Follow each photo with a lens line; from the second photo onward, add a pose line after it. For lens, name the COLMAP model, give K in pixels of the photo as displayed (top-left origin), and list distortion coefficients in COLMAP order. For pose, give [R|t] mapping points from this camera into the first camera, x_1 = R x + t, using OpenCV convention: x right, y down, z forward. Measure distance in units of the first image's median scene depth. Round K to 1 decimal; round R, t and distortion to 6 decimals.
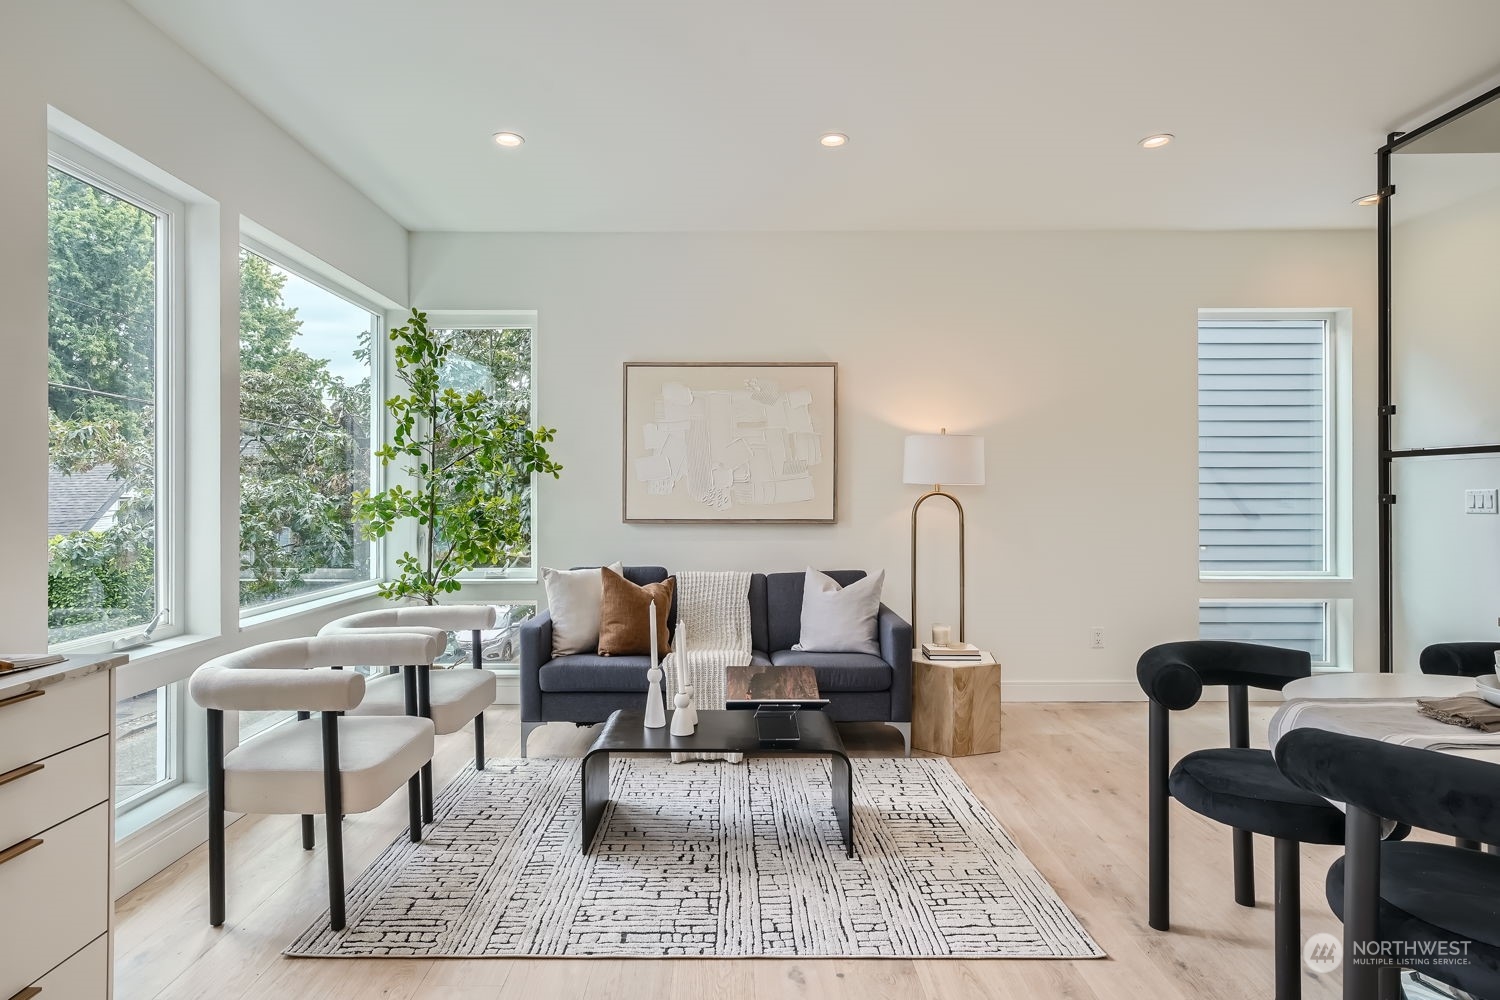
lens RADIAL K [[801.6, 0, 730.6], [0, 801.6, 489.1], [0, 0, 1]] dist [0.002024, 0.002712]
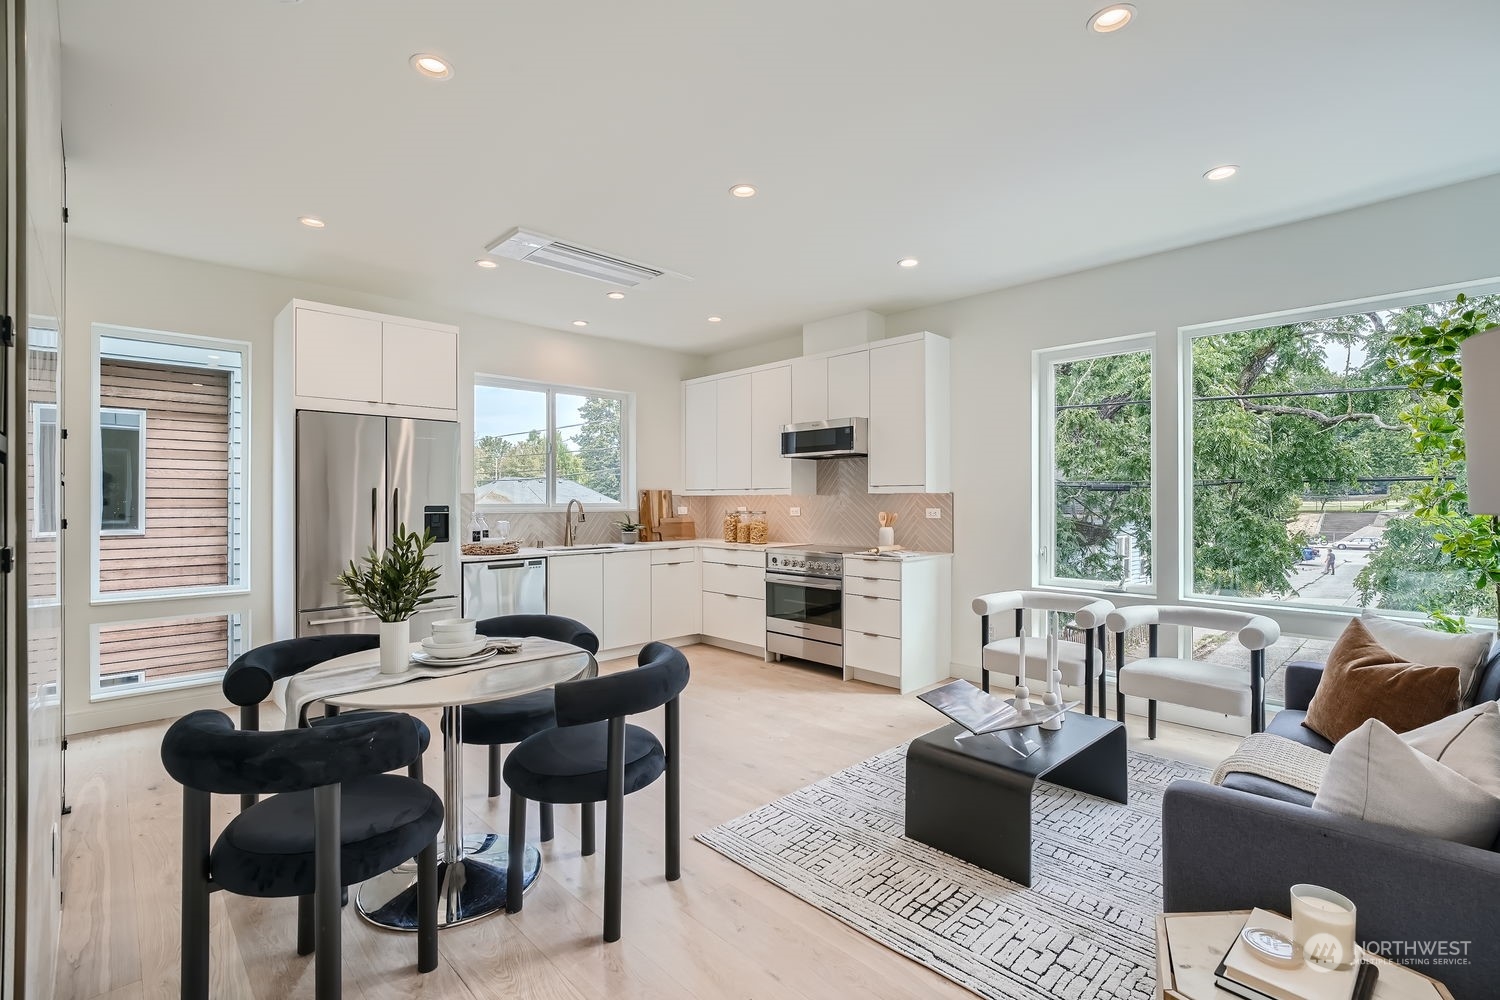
lens RADIAL K [[675.7, 0, 749.7], [0, 675.7, 501.9], [0, 0, 1]] dist [-0.016052, -0.000024]
pose [[-0.719017, 0.002066, -0.694990, 0.717575], [0.003212, 0.999995, -0.000351, -0.012982], [0.694985, -0.002484, -0.719020, 1.127131]]
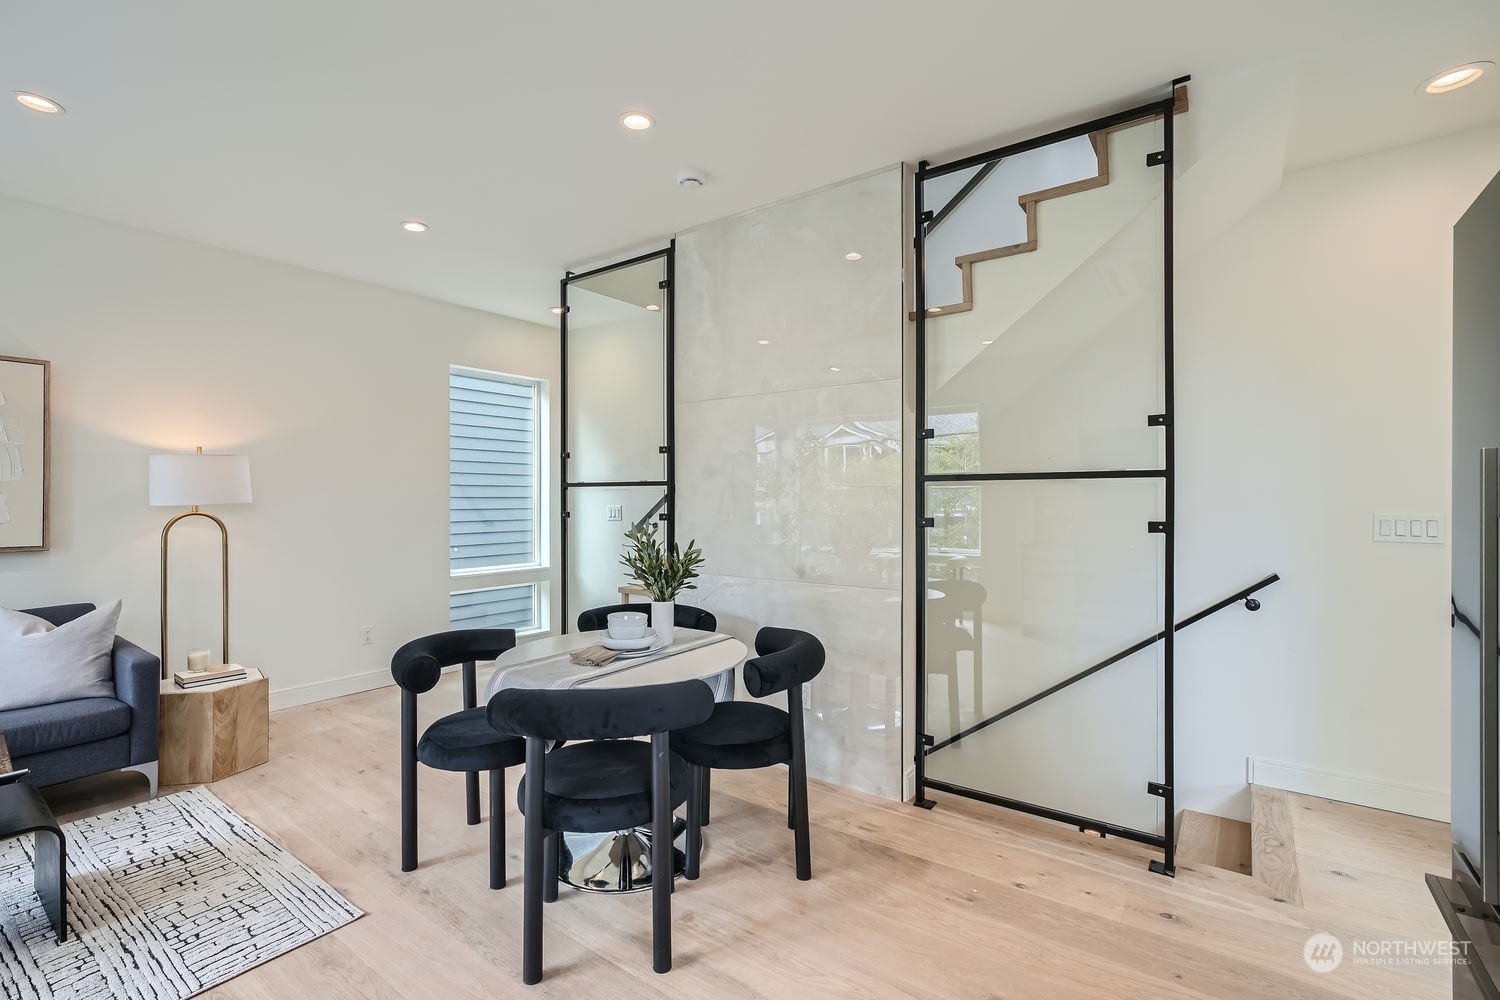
lens RADIAL K [[678.2, 0, 748.3], [0, 678.2, 496.8], [0, 0, 1]] dist [-0.017615, 0.006597]
pose [[0.596737, 0.000276, 0.802437, 0.006158], [-0.001375, 0.999999, 0.000679, -0.020018], [-0.802436, -0.001509, 0.596737, -0.026003]]
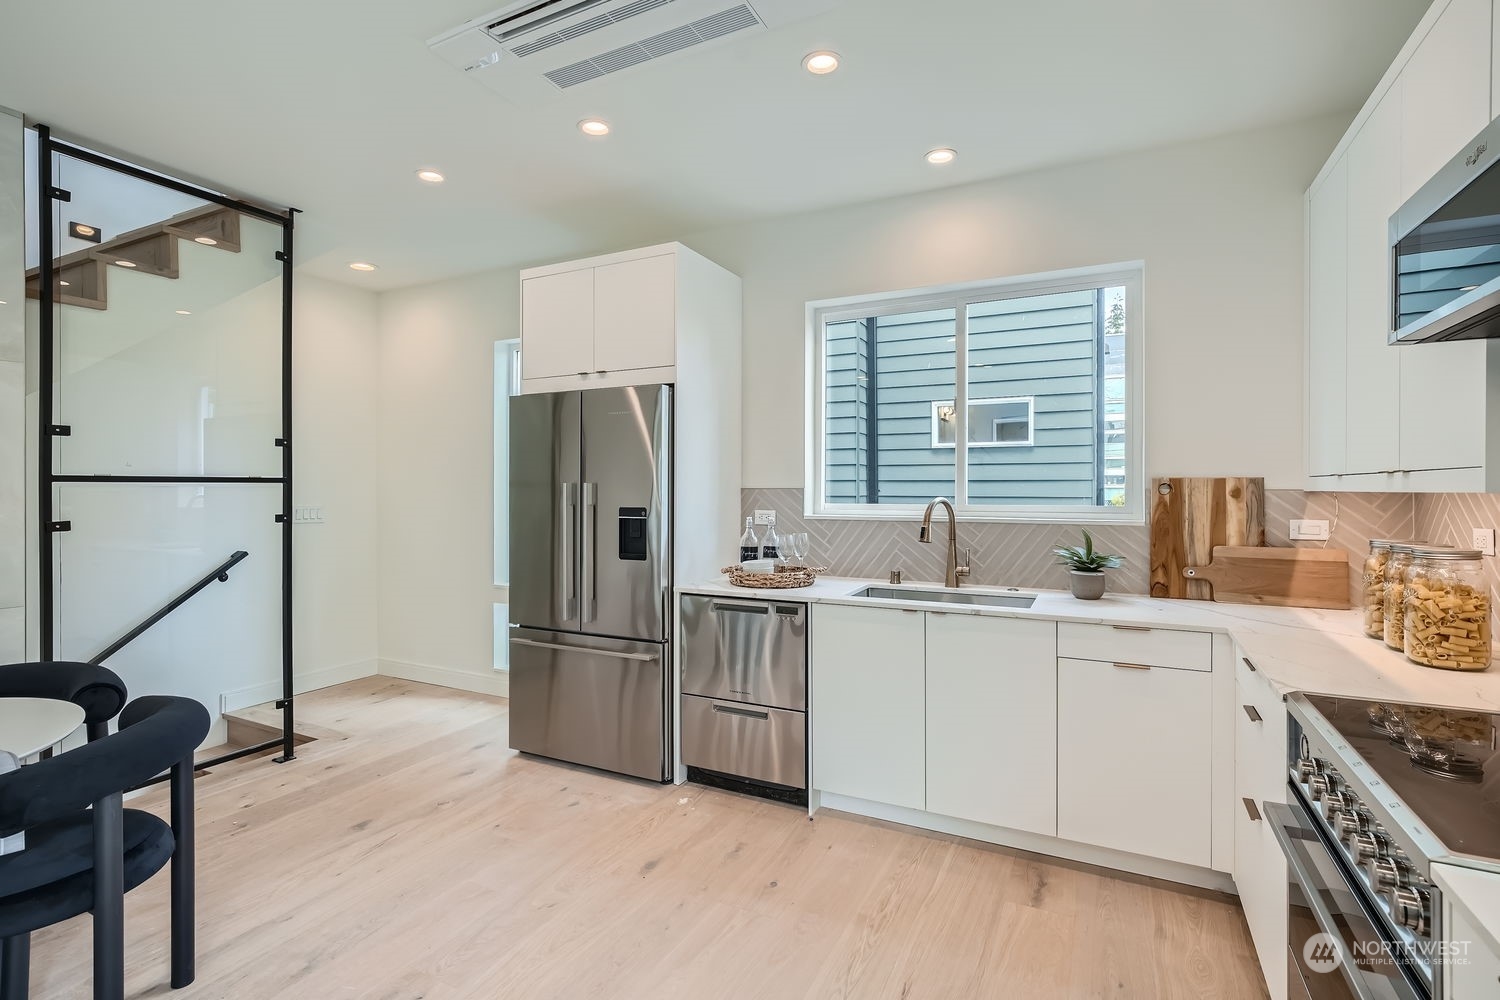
lens RADIAL K [[713.4, 0, 745.8], [0, 713.4, 490.9], [0, 0, 1]] dist [-0.010058, 0.002423]
pose [[-0.889074, -0.002408, 0.457758, -0.237587], [-0.002166, 0.999997, 0.001055, -0.030333], [-0.457759, -0.000054, -0.889076, 0.608564]]
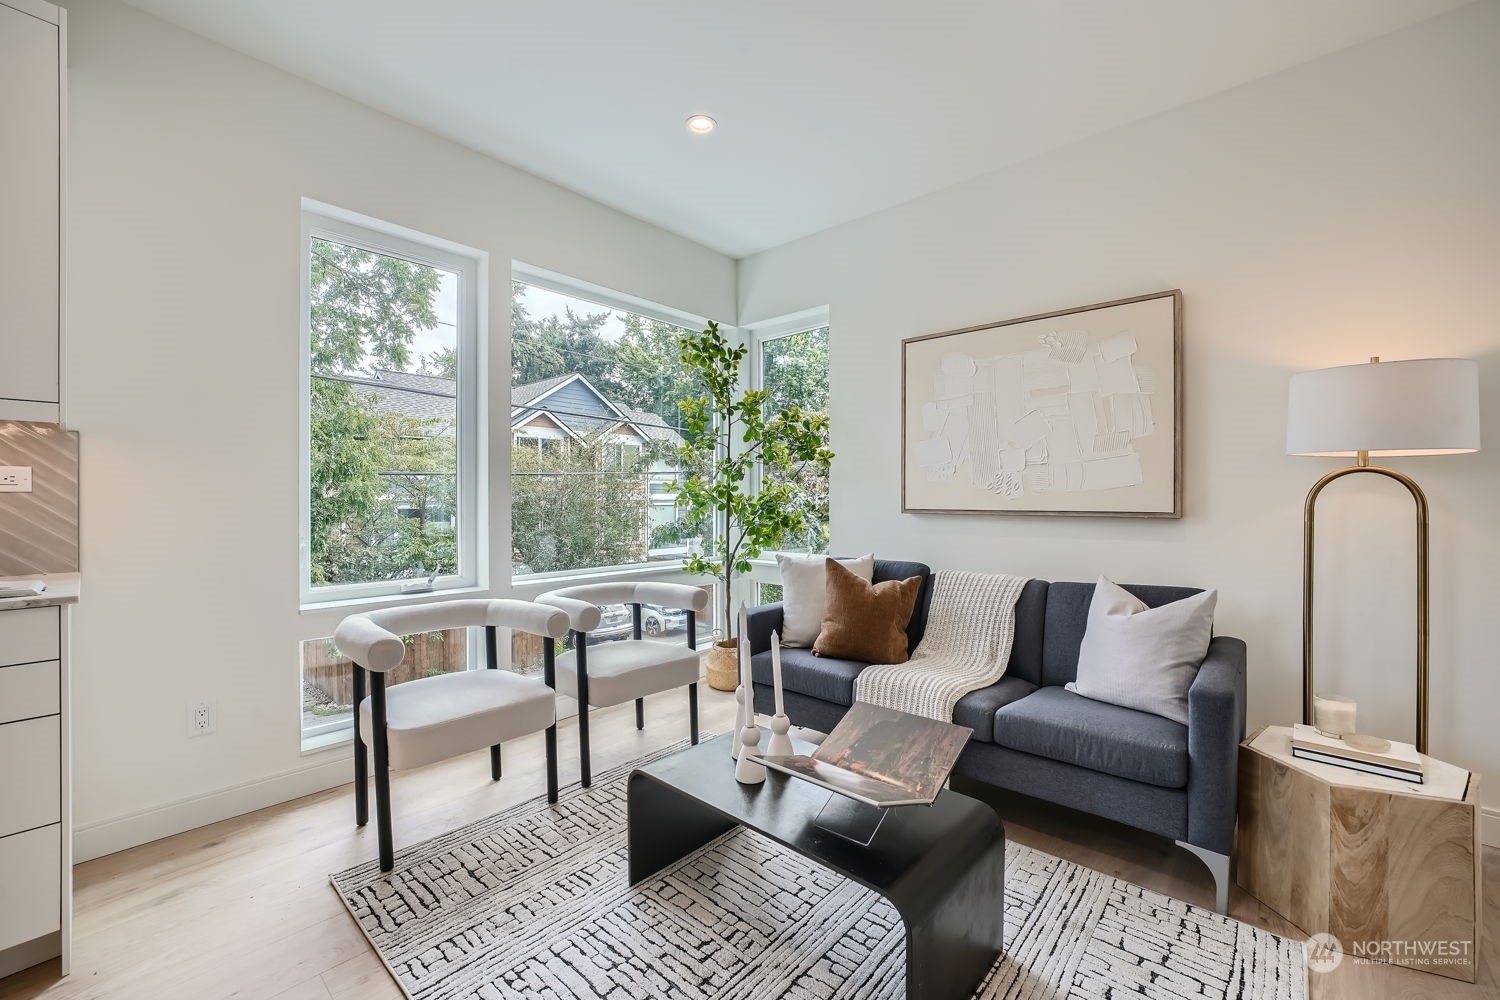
lens RADIAL K [[613.5, 0, 746.0], [0, 613.5, 494.9], [0, 0, 1]] dist [-0.023843, 0.004538]
pose [[0.744130, -0.002961, -0.668029, 0.258239], [0.003525, 0.999994, -0.000505, 0.026463], [0.668026, -0.001979, 0.744135, 0.442241]]
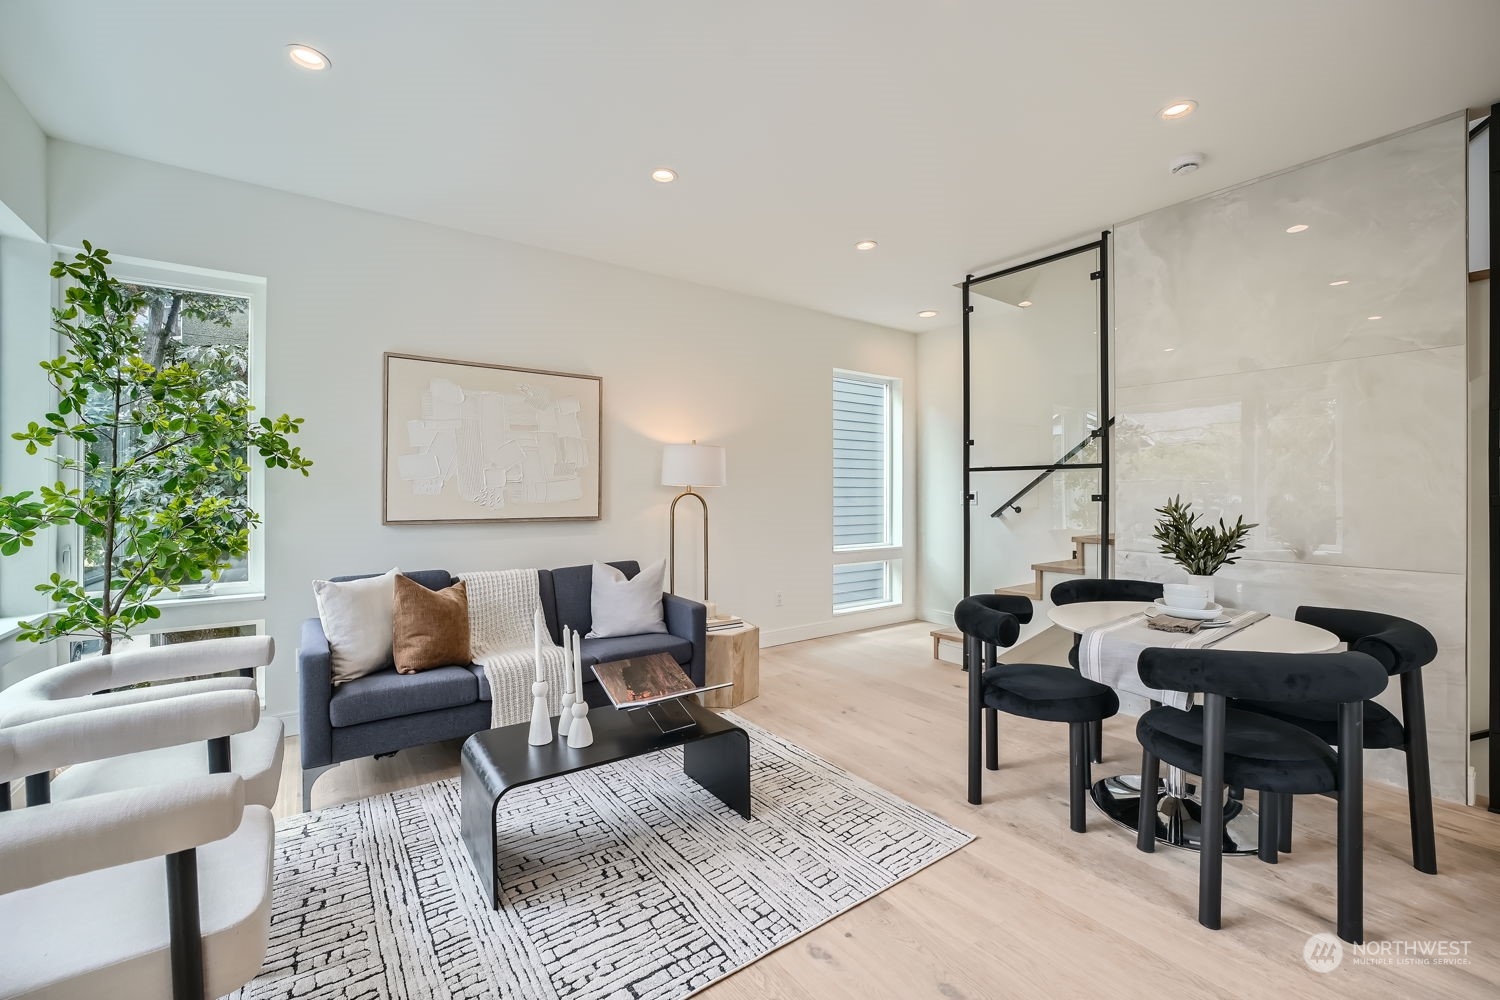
lens RADIAL K [[613.5, 0, 747.0], [0, 613.5, 491.3], [0, 0, 1]] dist [-0.023843, 0.004538]
pose [[0.812139, 0.002090, 0.583460, -0.255307], [-0.003306, 0.999994, 0.001020, 0.001246], [-0.583455, -0.002757, 0.812141, 0.230645]]
